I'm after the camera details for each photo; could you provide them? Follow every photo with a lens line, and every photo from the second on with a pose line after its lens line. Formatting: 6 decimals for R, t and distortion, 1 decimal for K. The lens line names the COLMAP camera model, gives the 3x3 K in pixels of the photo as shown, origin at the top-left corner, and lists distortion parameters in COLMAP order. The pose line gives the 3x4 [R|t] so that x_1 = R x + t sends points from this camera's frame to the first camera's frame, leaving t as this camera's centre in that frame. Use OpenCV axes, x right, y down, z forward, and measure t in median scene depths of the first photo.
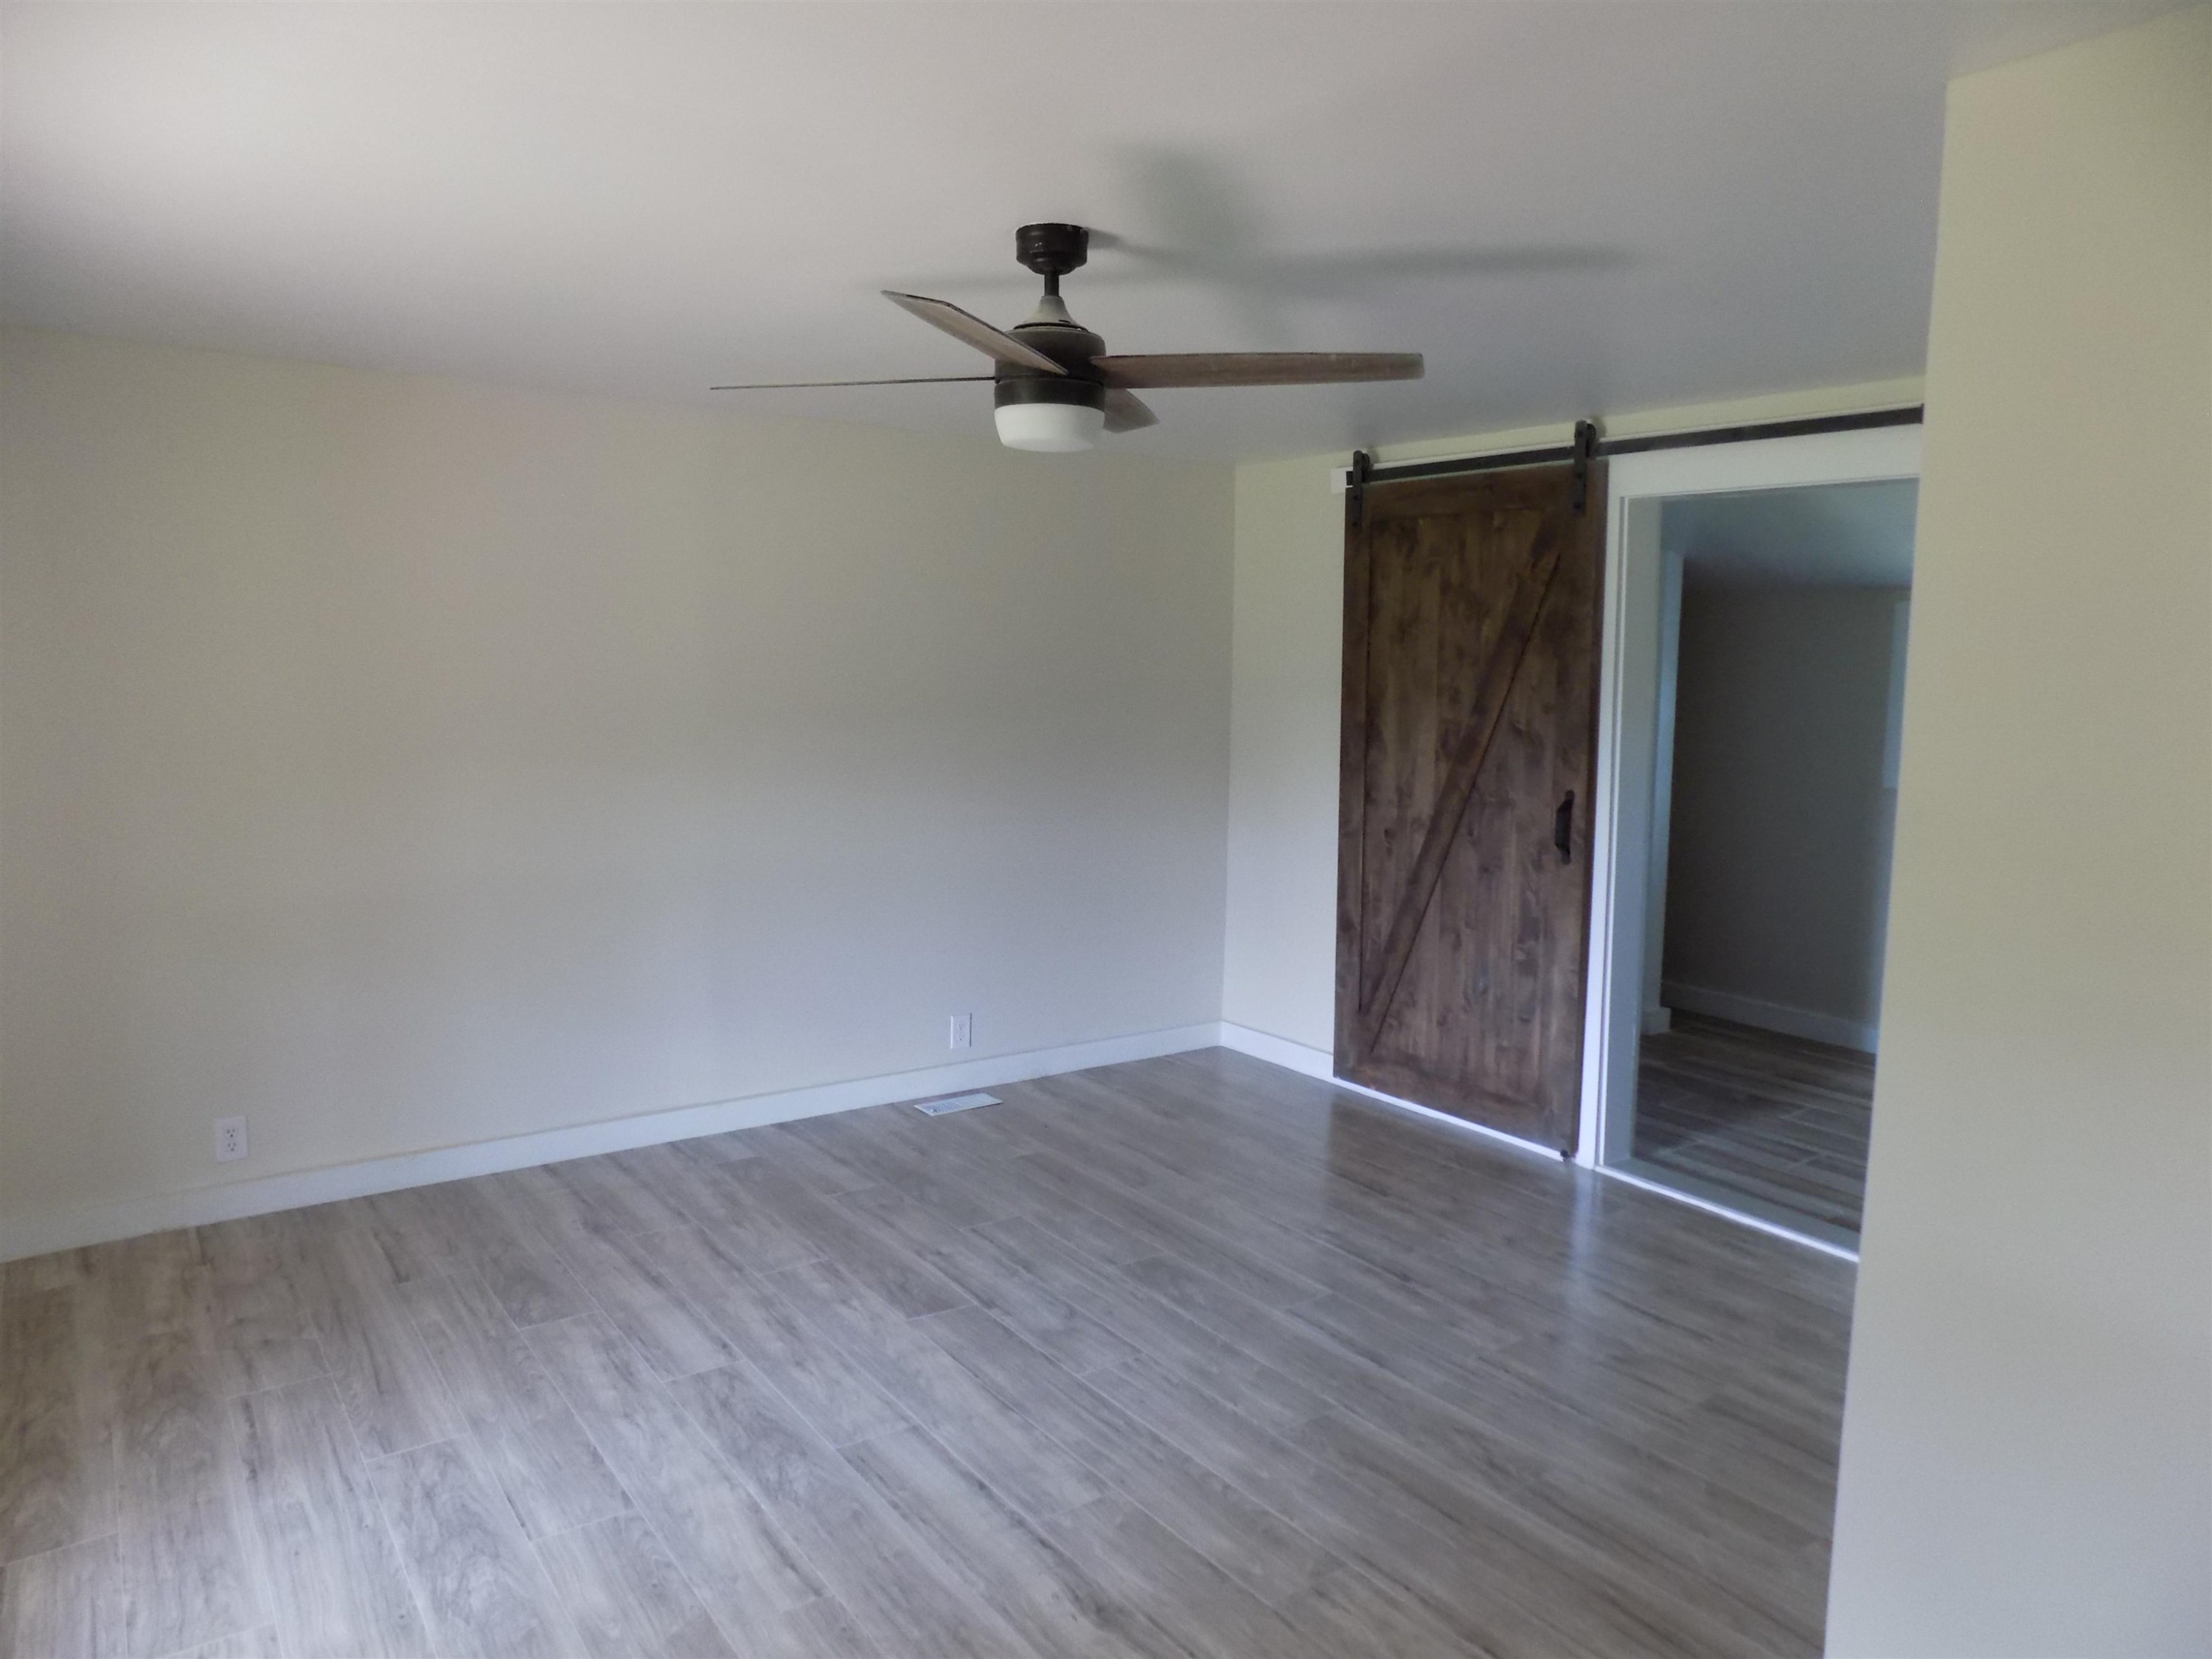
lens RADIAL K [[1499.4, 0, 1121.0], [0, 1499.4, 809.2], [0, 0, 1]] dist [-0.068013, 0.071242]
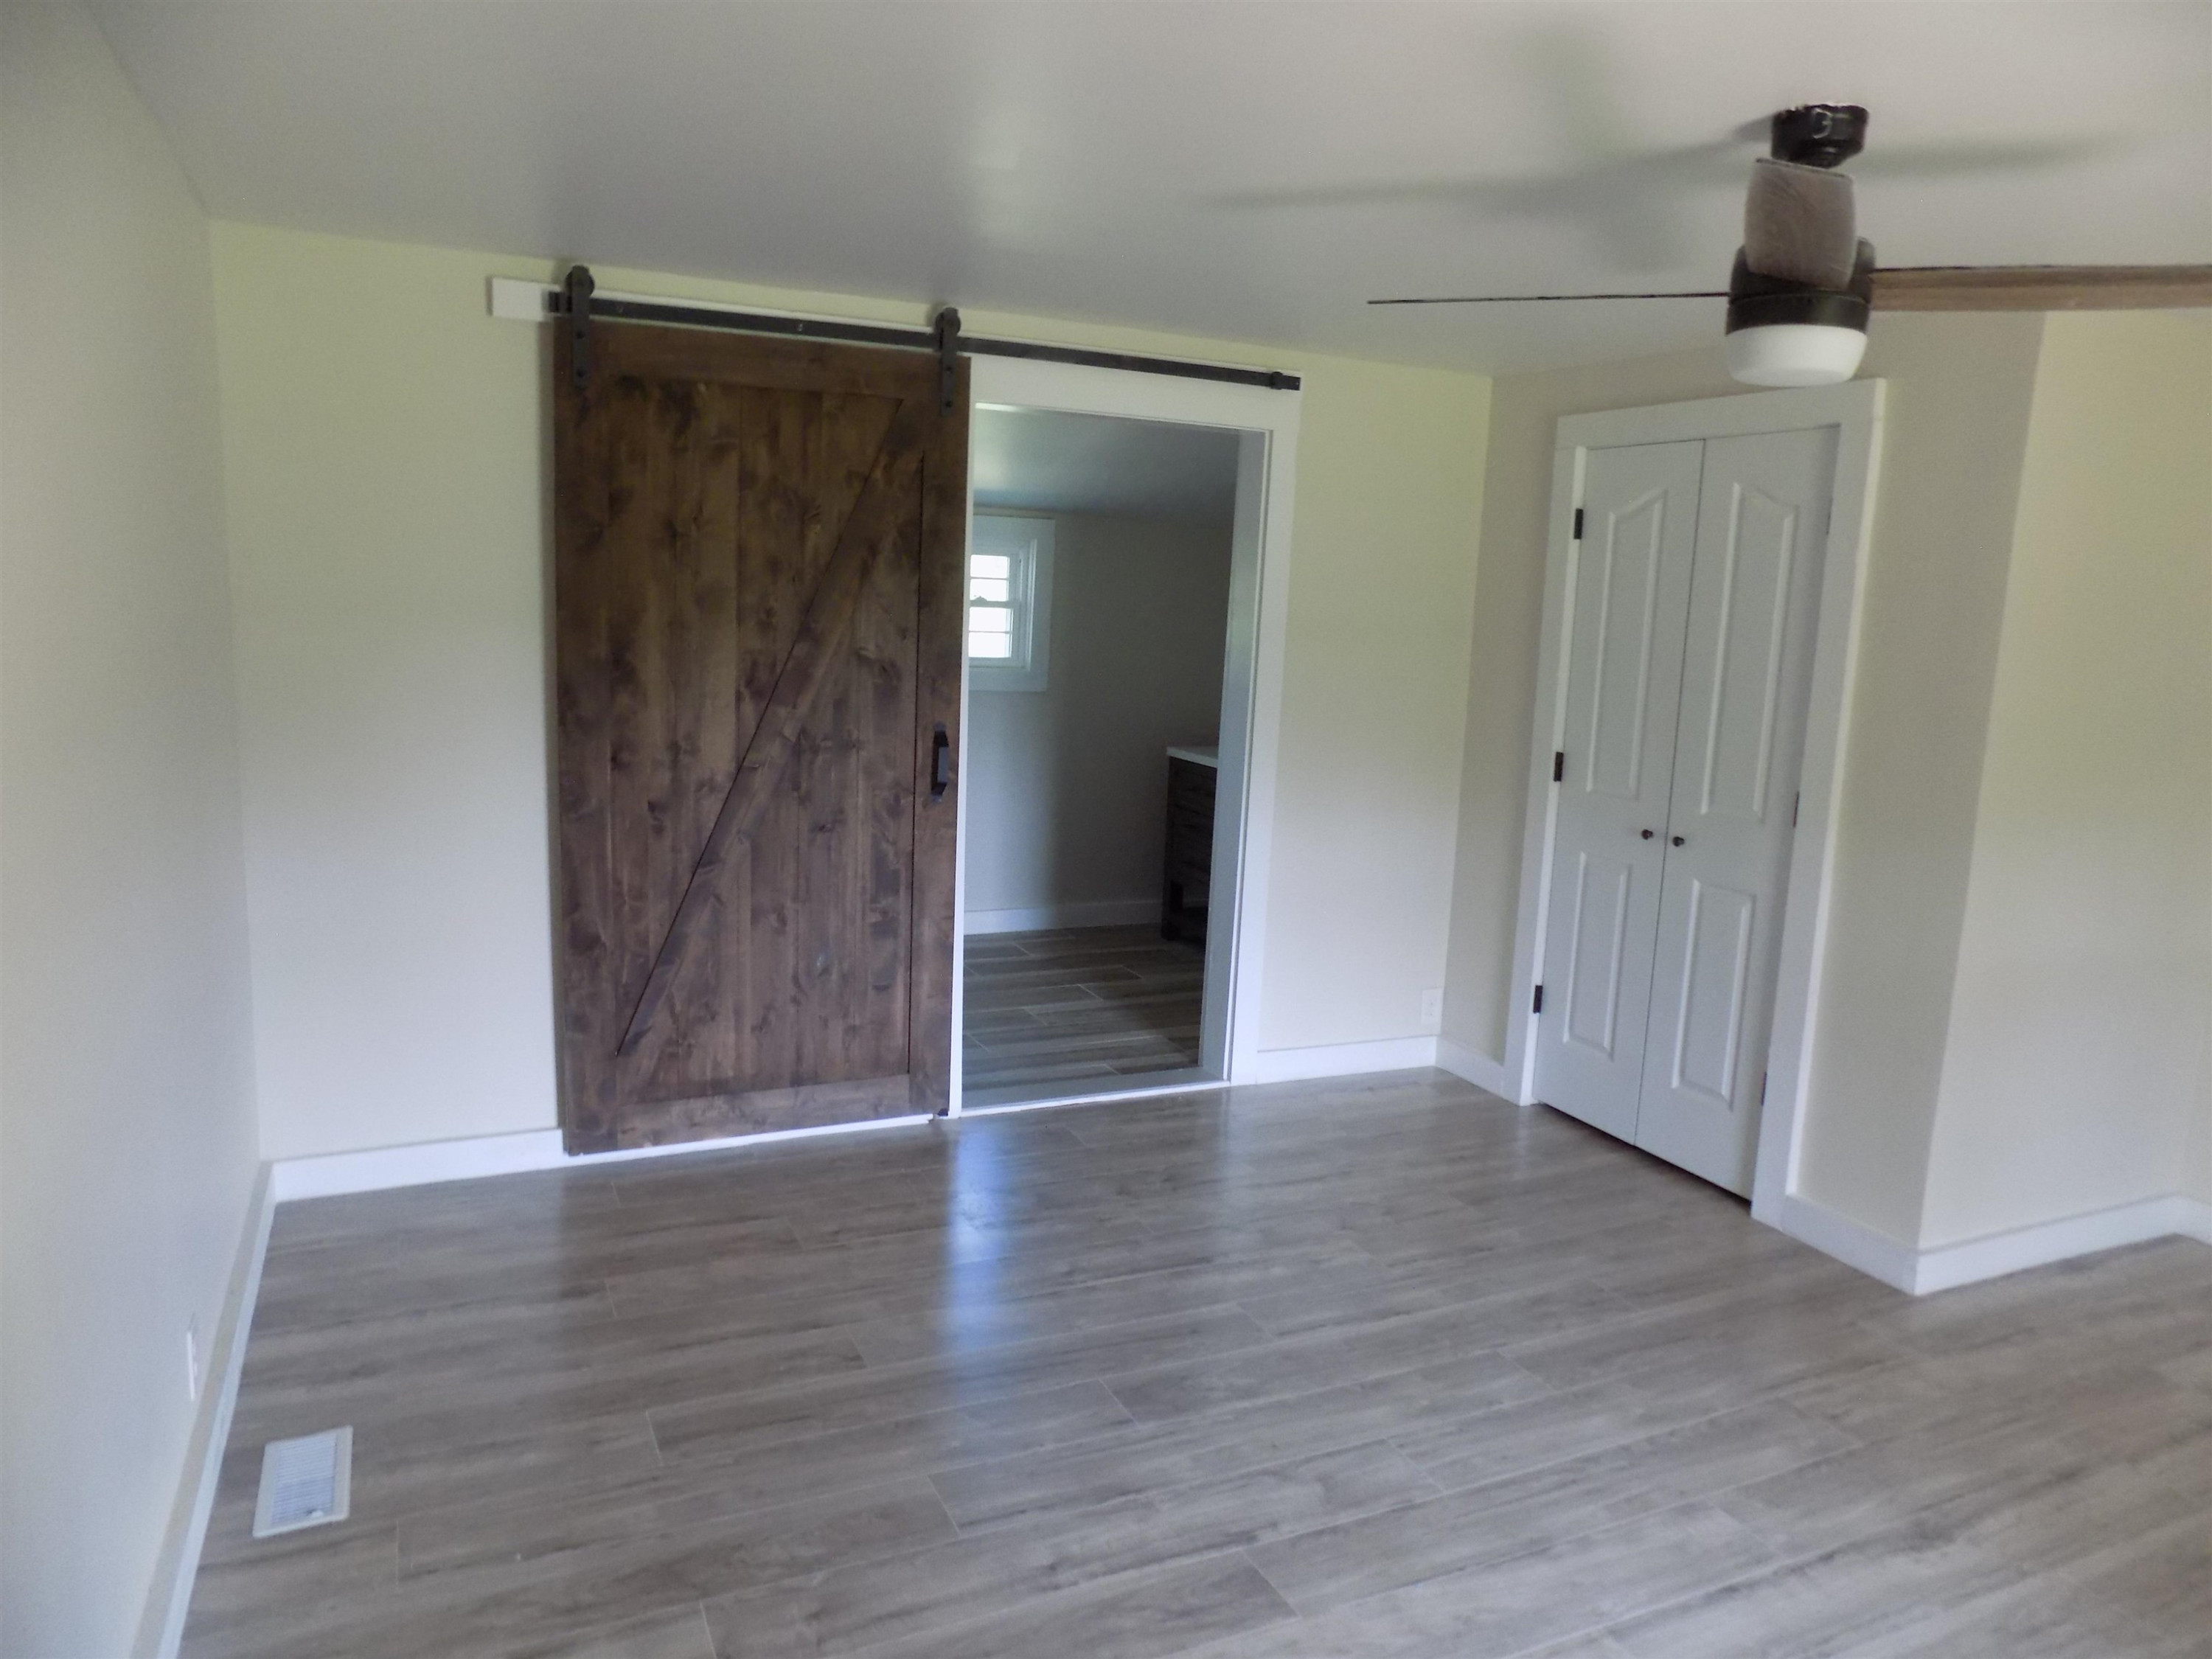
lens RADIAL K [[1499.4, 0, 1121.0], [0, 1499.4, 809.2], [0, 0, 1]] dist [-0.068013, 0.071242]
pose [[0.183924, -0.158053, 0.970150, -0.545132], [0.064443, 0.986803, 0.148548, -0.084912], [-0.980826, 0.035197, 0.191683, 0.690079]]
